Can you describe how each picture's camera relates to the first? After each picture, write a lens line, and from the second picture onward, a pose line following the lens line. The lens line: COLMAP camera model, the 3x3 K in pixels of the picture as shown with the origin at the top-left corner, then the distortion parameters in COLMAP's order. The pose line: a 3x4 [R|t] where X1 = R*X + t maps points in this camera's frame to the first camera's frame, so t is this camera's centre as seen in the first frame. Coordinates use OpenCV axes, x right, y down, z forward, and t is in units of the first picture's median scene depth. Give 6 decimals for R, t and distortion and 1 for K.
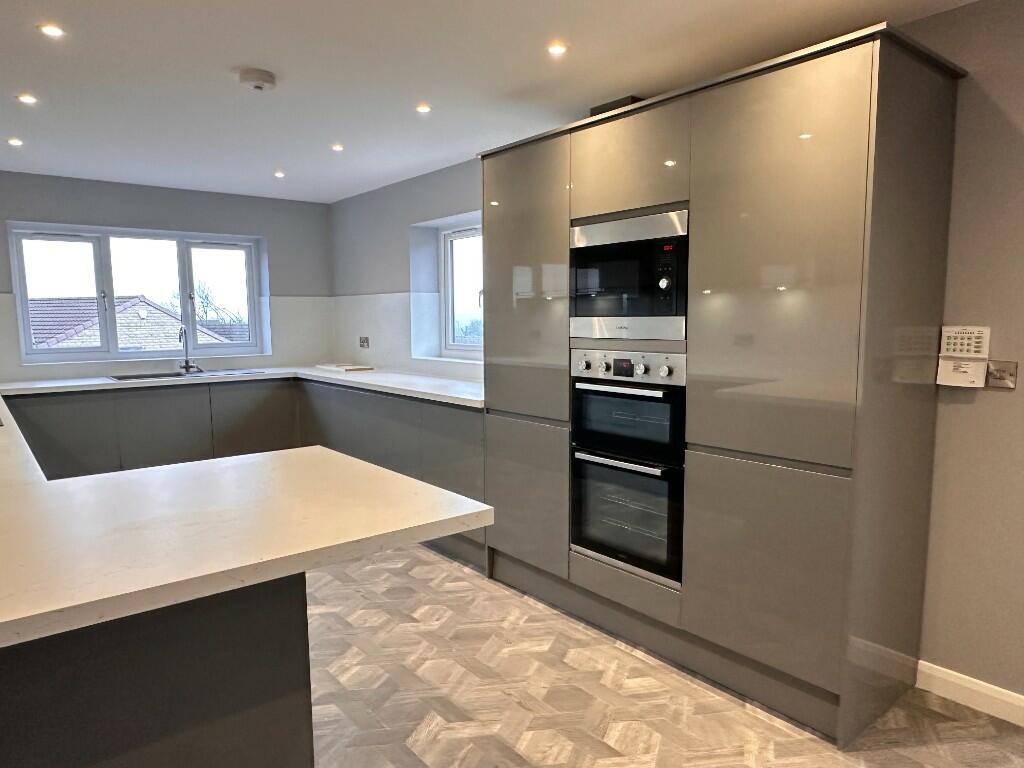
lens RADIAL K [[678.6, 0, 502.4], [0, 678.6, 392.9], [0, 0, 1]] dist [0.001549, 0.006179]
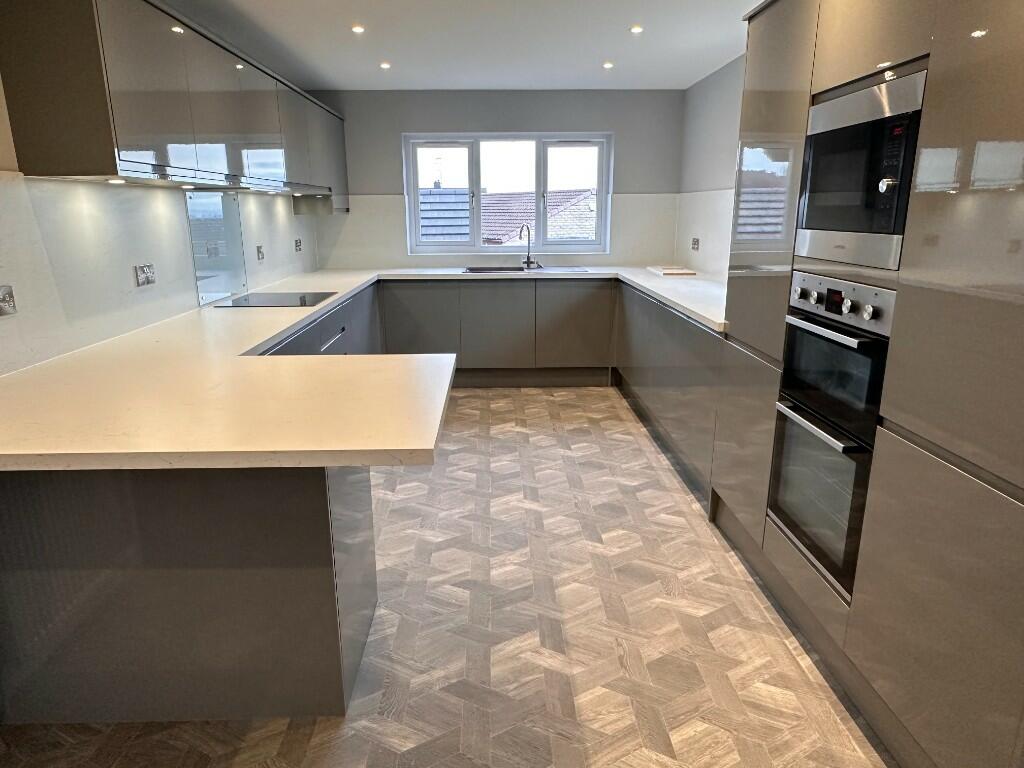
lens RADIAL K [[678.6, 0, 503.6], [0, 678.6, 389.6], [0, 0, 1]] dist [0.001549, 0.006179]
pose [[0.795484, 0.160701, -0.584278, 0.312430], [-0.071311, 0.982321, 0.173091, -0.041796], [0.601765, -0.096025, 0.792880, 0.167107]]
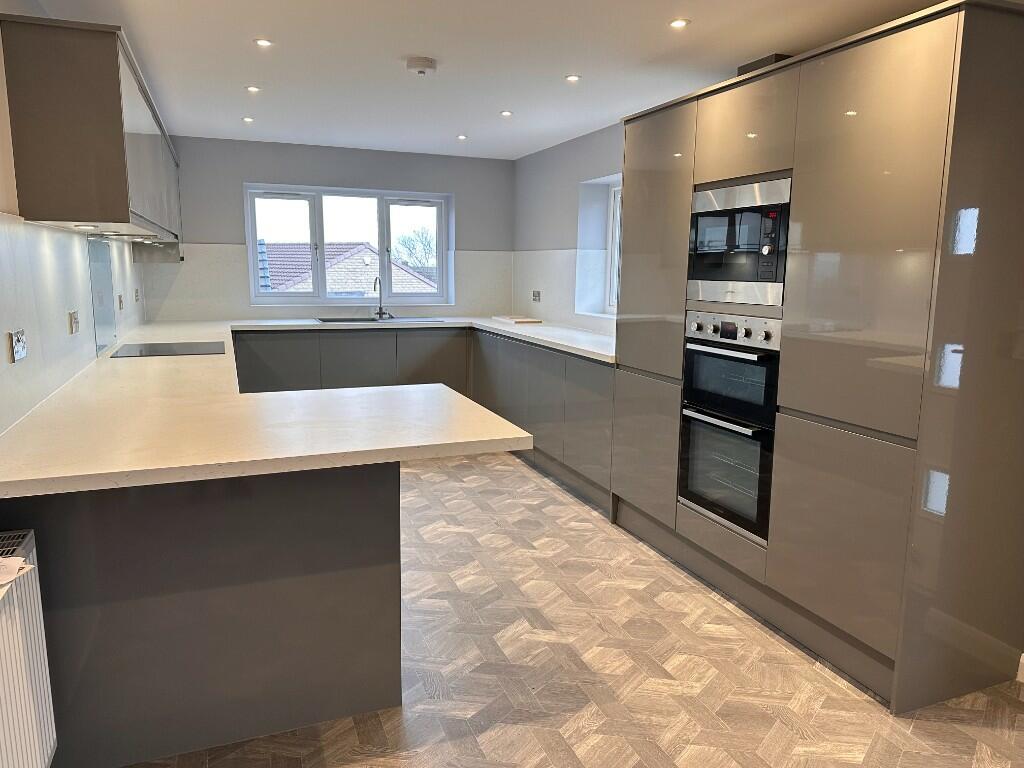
lens RADIAL K [[720.2, 0, 510.0], [0, 720.2, 377.6], [0, 0, 1]] dist [0.090060, -0.077293]
pose [[0.954718, 0.064564, -0.290422, 0.170186], [-0.052881, 0.997451, 0.047908, -0.000694], [0.292775, -0.030381, 0.955699, -0.150166]]
